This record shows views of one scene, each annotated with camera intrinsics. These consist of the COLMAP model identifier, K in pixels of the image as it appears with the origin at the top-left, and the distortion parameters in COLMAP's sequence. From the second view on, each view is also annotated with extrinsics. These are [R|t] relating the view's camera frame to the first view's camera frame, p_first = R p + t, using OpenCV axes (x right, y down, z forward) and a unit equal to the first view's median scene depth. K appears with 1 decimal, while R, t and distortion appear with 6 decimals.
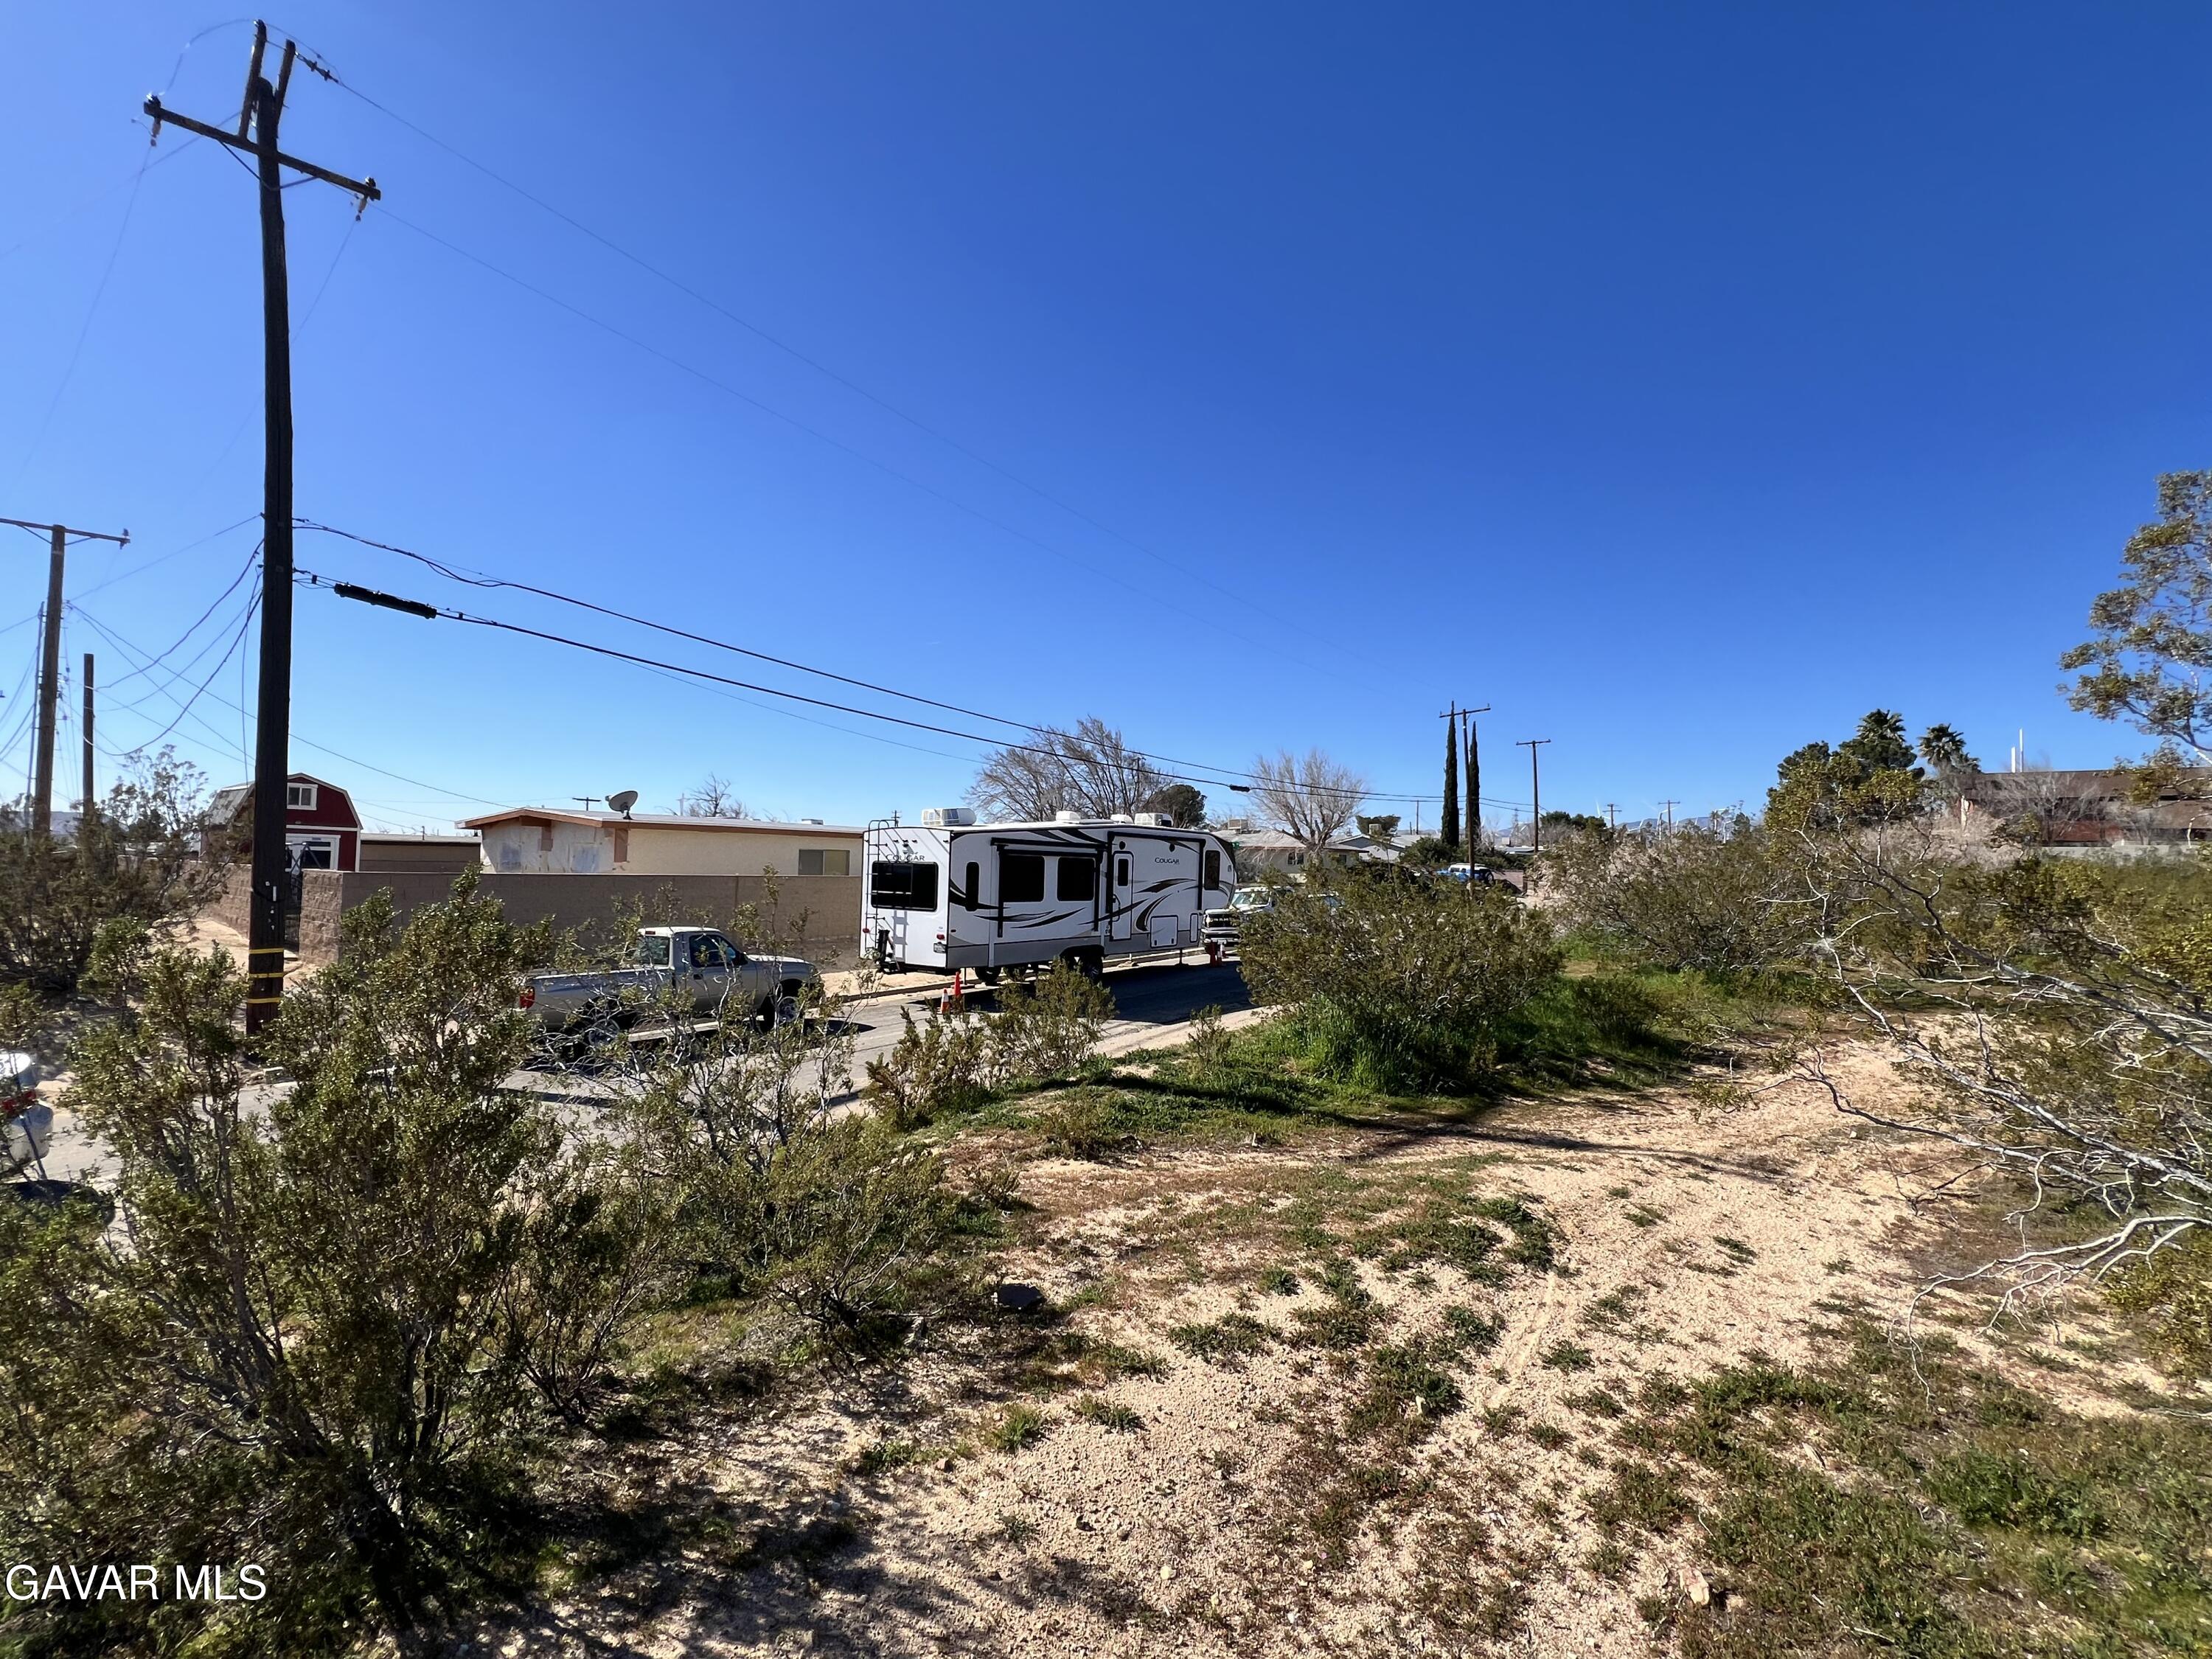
lens RADIAL K [[927.3, 0, 1106.0], [0, 927.3, 829.5], [0, 0, 1]] dist [0.000571, -0.000124]
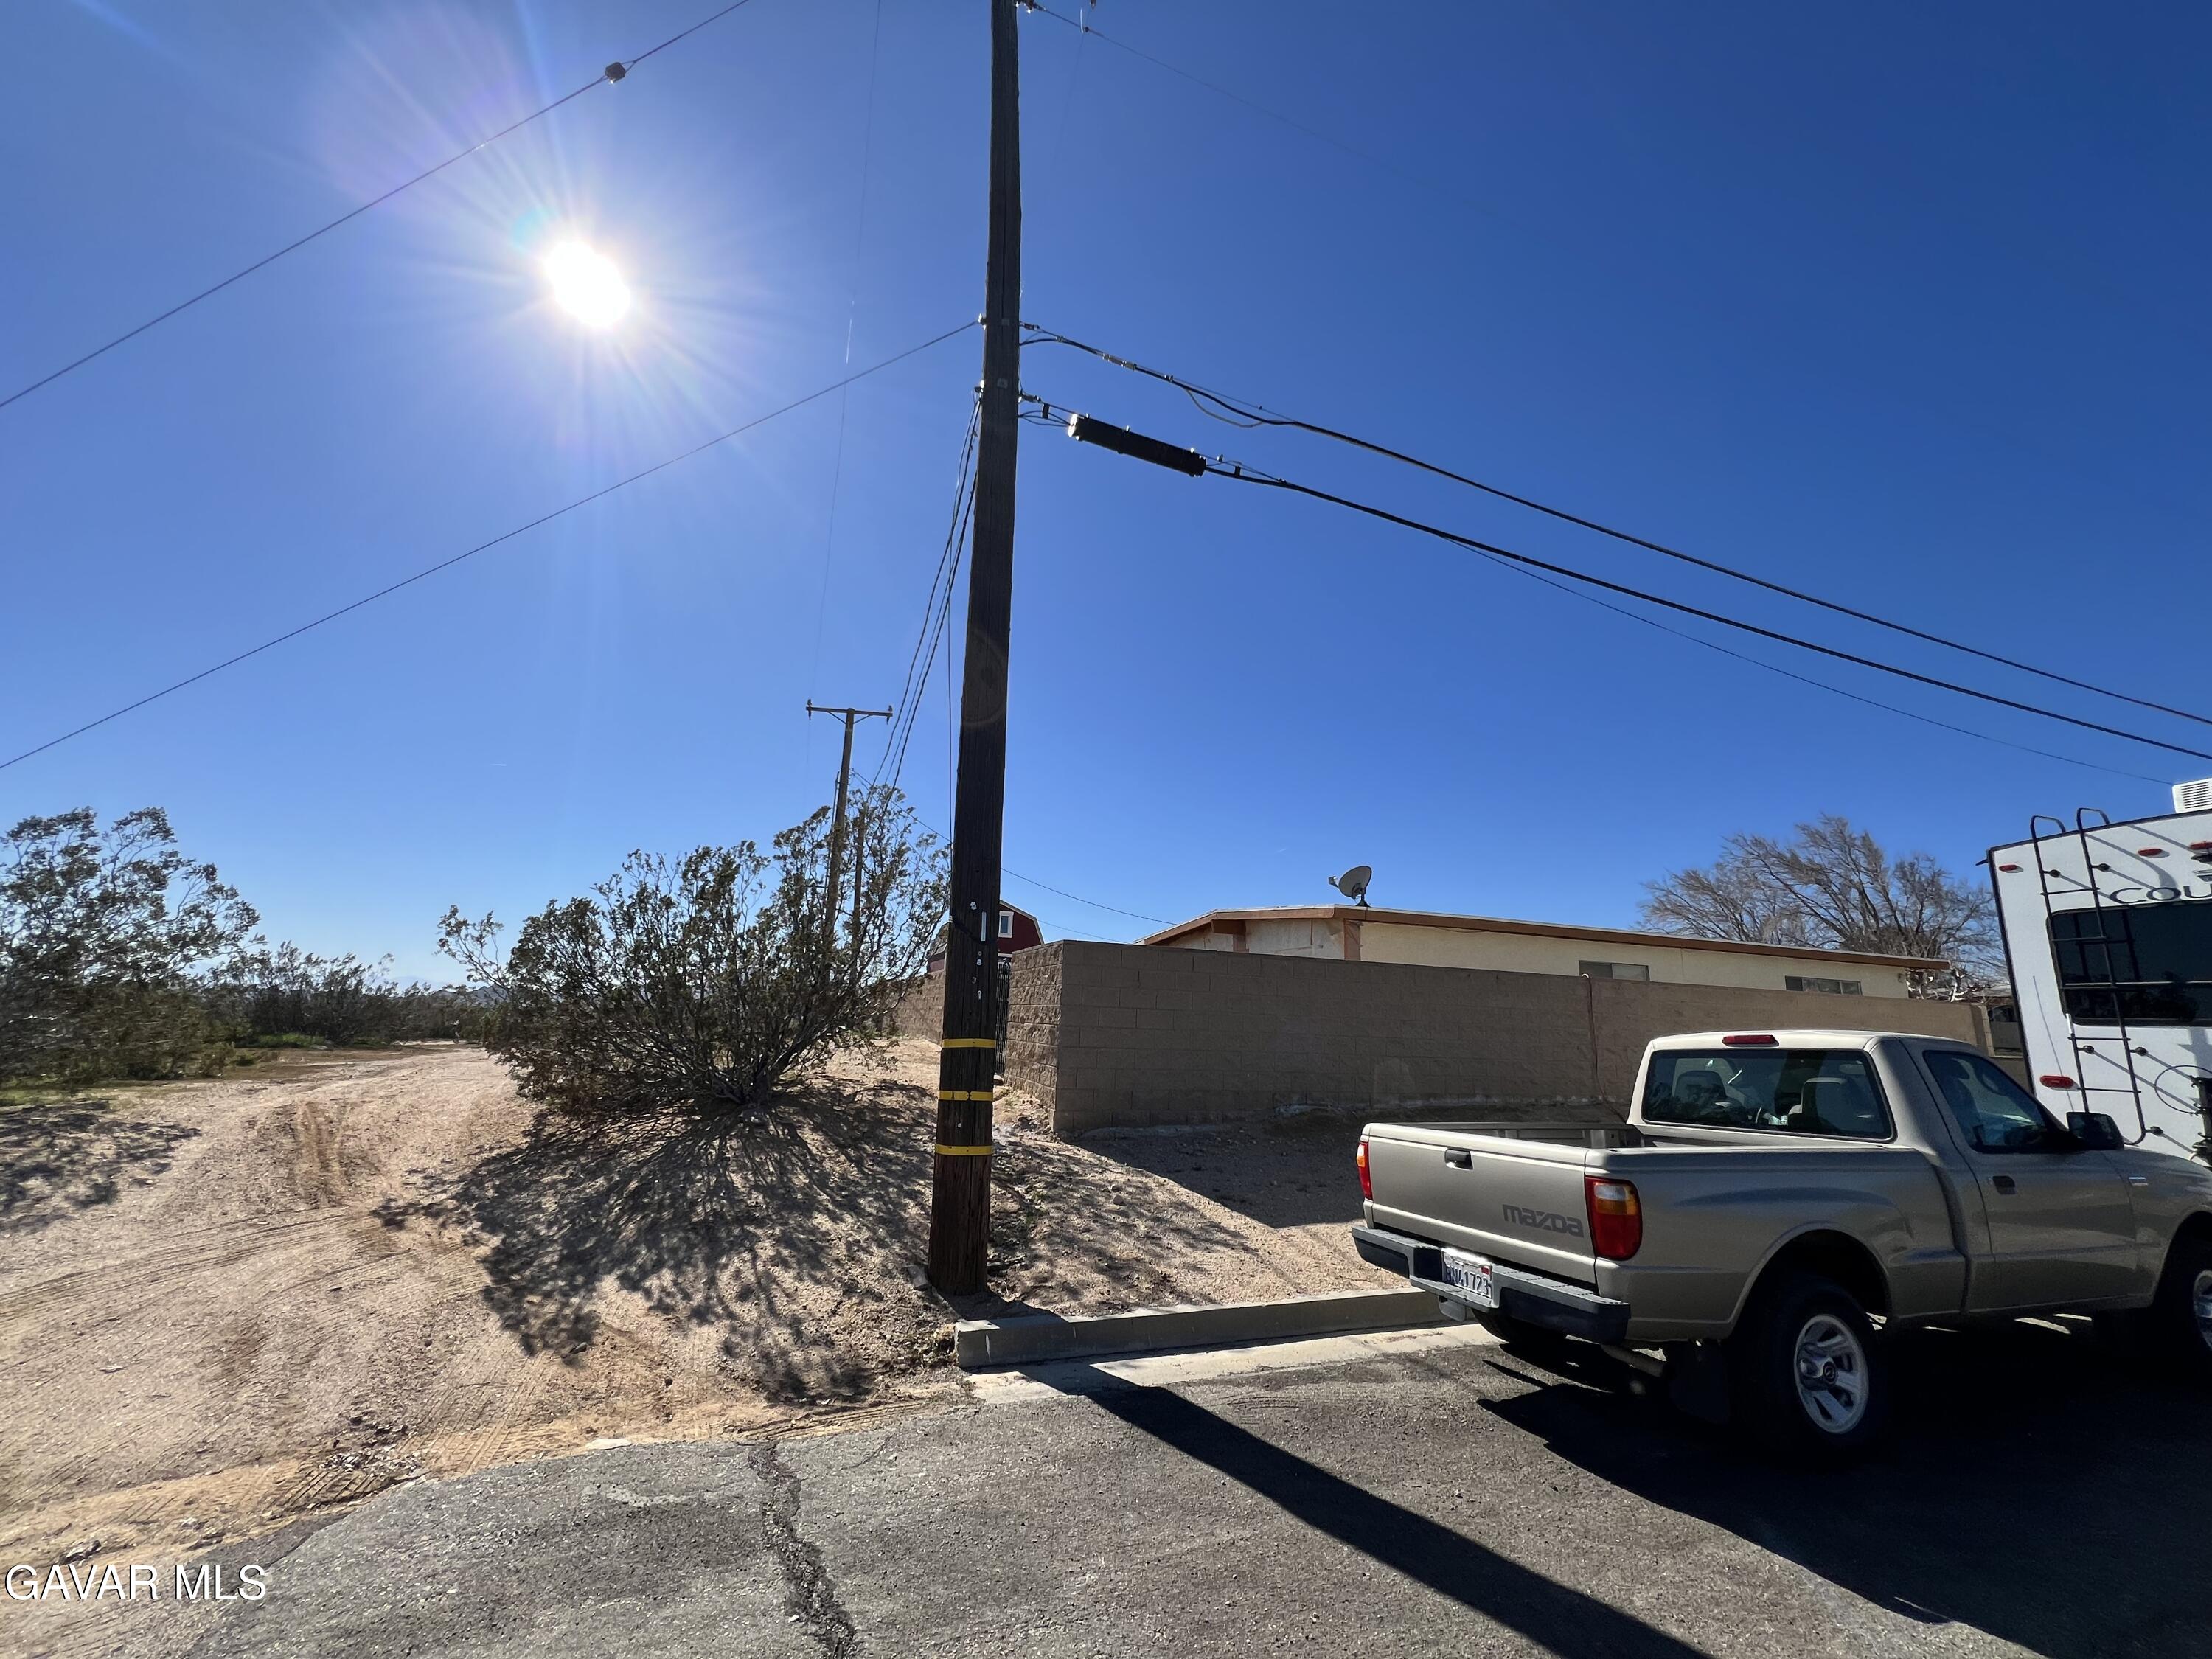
lens RADIAL K [[887.6, 0, 1105.3], [0, 887.6, 824.5], [0, 0, 1]] dist [-0.000120, 0.000358]
pose [[0.830596, -0.111865, -0.545524, -0.384989], [0.003348, 0.980601, -0.195985, 0.073484], [0.556865, 0.160958, 0.814858, 0.427062]]
